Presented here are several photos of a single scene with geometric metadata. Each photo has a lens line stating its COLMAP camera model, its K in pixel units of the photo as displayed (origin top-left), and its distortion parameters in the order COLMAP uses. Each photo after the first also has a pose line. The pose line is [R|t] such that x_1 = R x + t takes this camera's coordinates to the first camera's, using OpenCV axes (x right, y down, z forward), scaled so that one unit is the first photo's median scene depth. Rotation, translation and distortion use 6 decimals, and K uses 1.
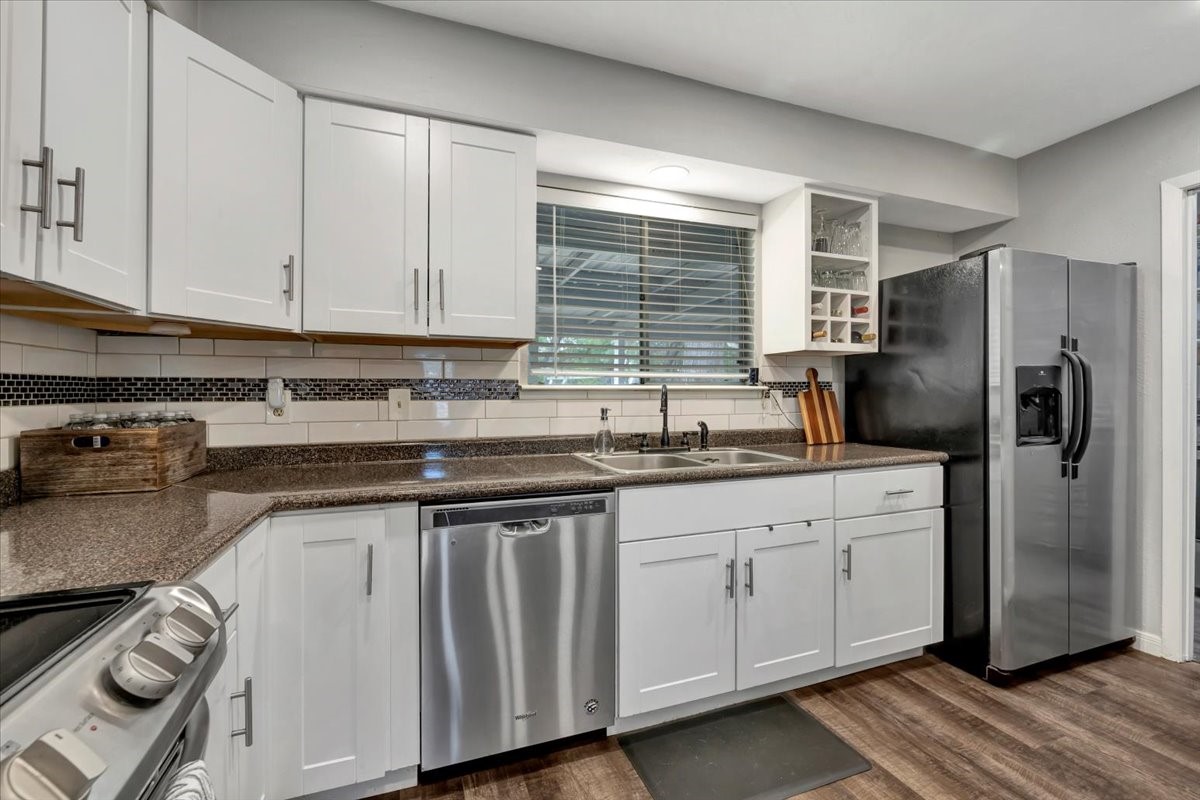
lens RADIAL K [[534.8, 0, 601.5], [0, 534.8, 394.0], [0, 0, 1]] dist [0.003293, -0.000029]
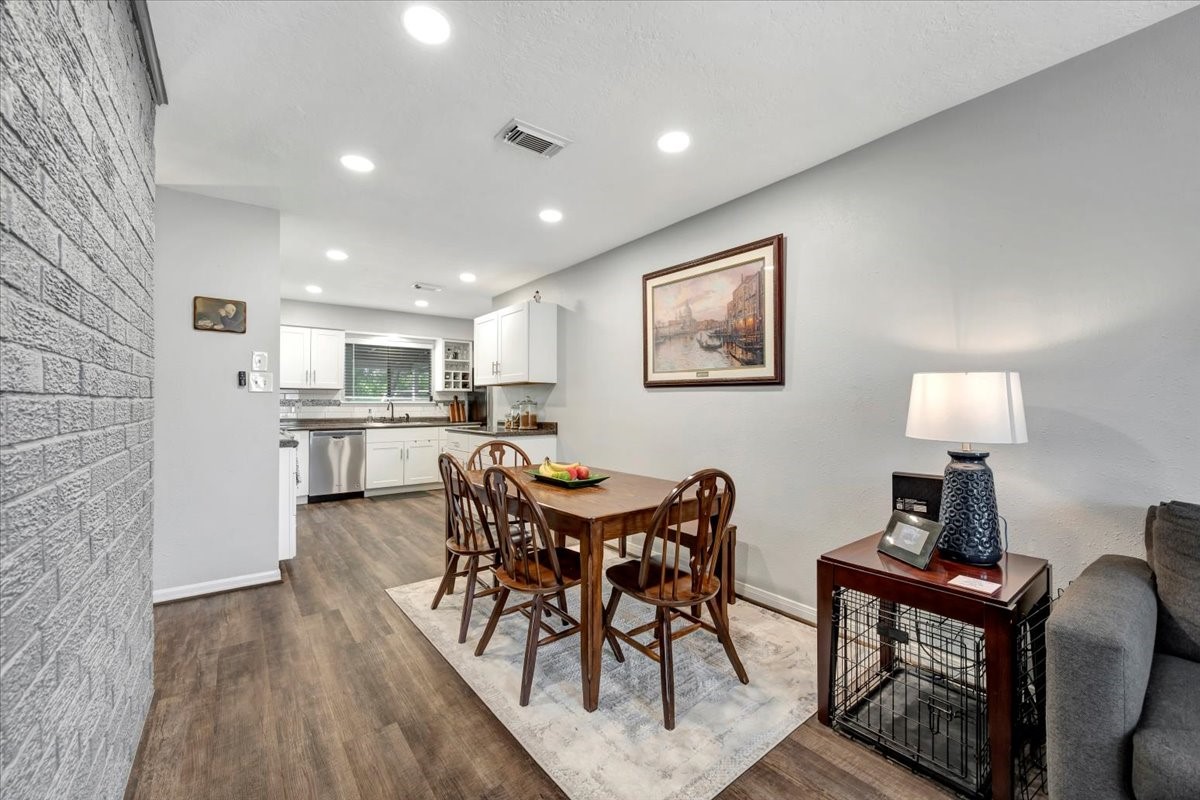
lens RADIAL K [[484.5, 0, 615.9], [0, 484.5, 403.7], [0, 0, 1]] dist [0.001095, -0.000718]
pose [[0.947604, 0.000845, 0.319446, 0.471243], [0.000277, 0.999994, -0.003467, 0.004448], [-0.319447, 0.003374, 0.947598, -2.212683]]
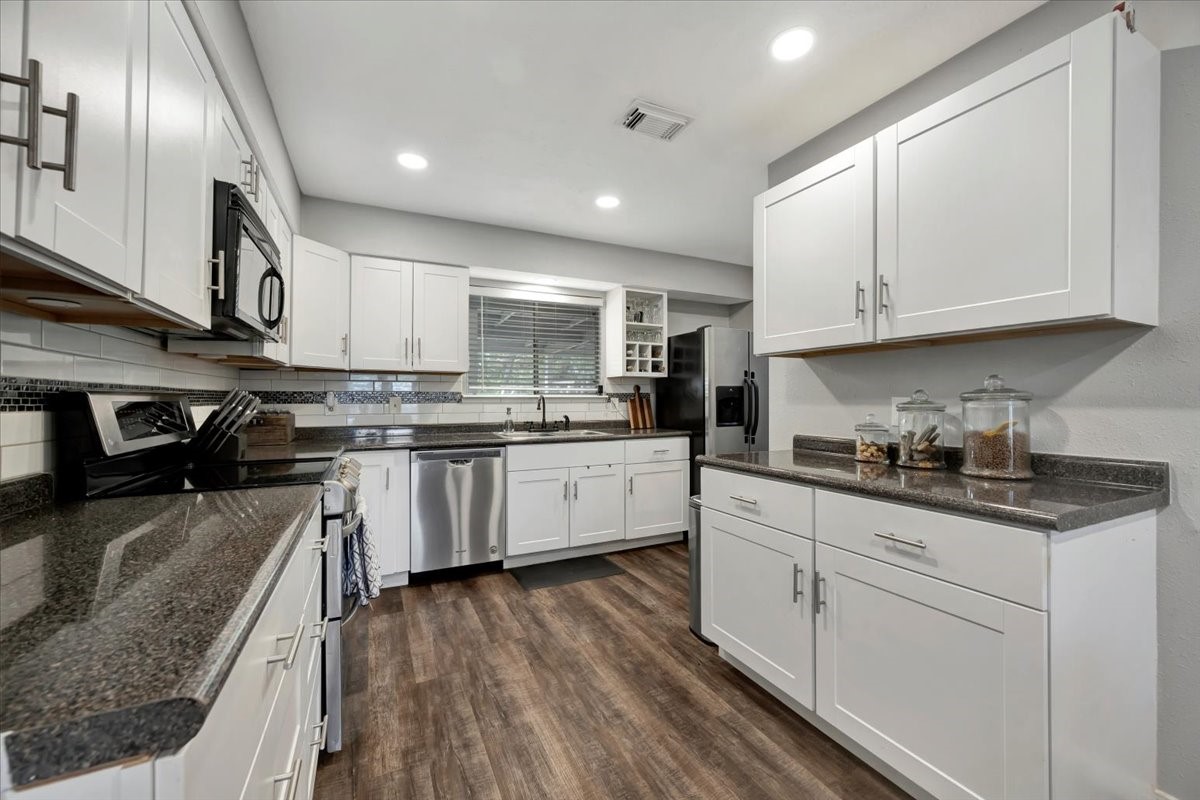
lens RADIAL K [[484.5, 0, 604.5], [0, 484.5, 399.0], [0, 0, 1]] dist [0.001095, -0.000718]
pose [[0.995318, 0.001200, 0.096643, 0.171472], [-0.000896, 0.999995, -0.003184, 0.001225], [-0.096647, 0.003082, 0.995314, -0.692831]]
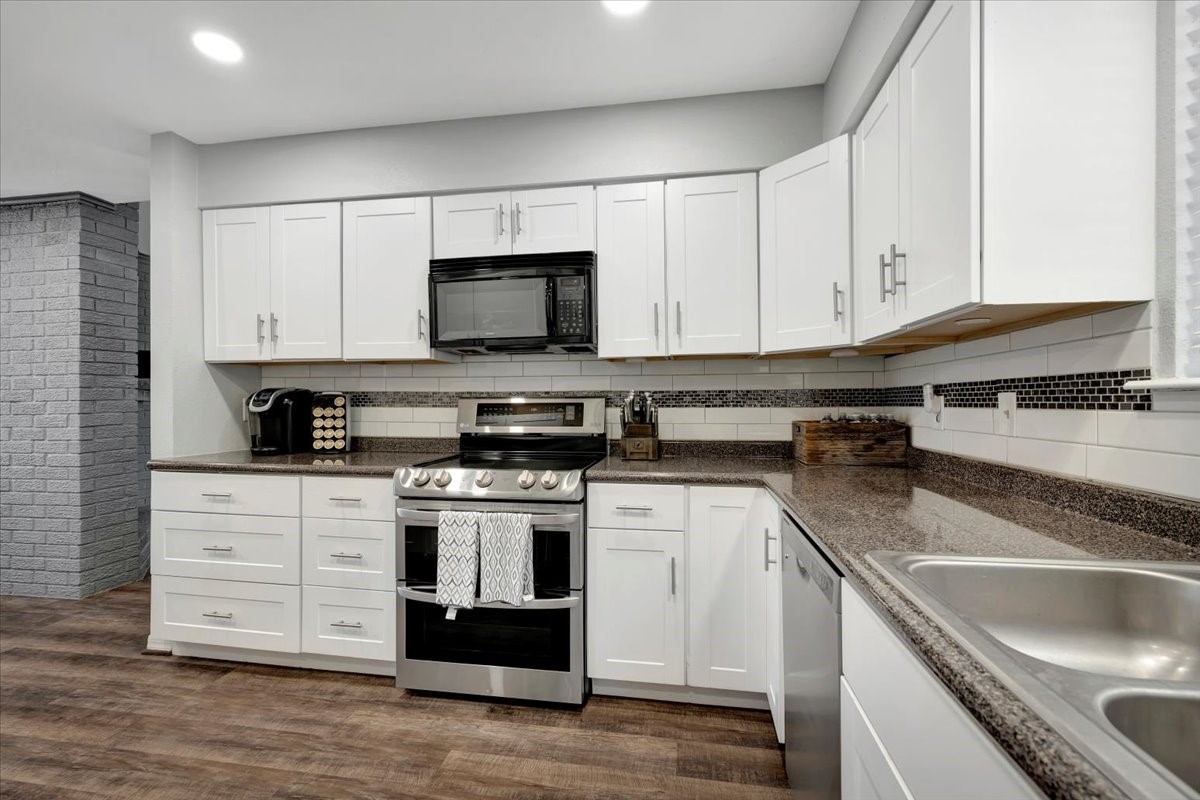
lens RADIAL K [[515.1, 0, 599.5], [0, 515.1, 400.5], [0, 0, 1]] dist [-0.001979, -0.000074]
pose [[-0.505798, 0.002614, -0.862648, 0.466860], [0.008151, 0.999965, -0.001749, -0.001998], [0.862613, -0.007916, -0.505802, 0.813364]]
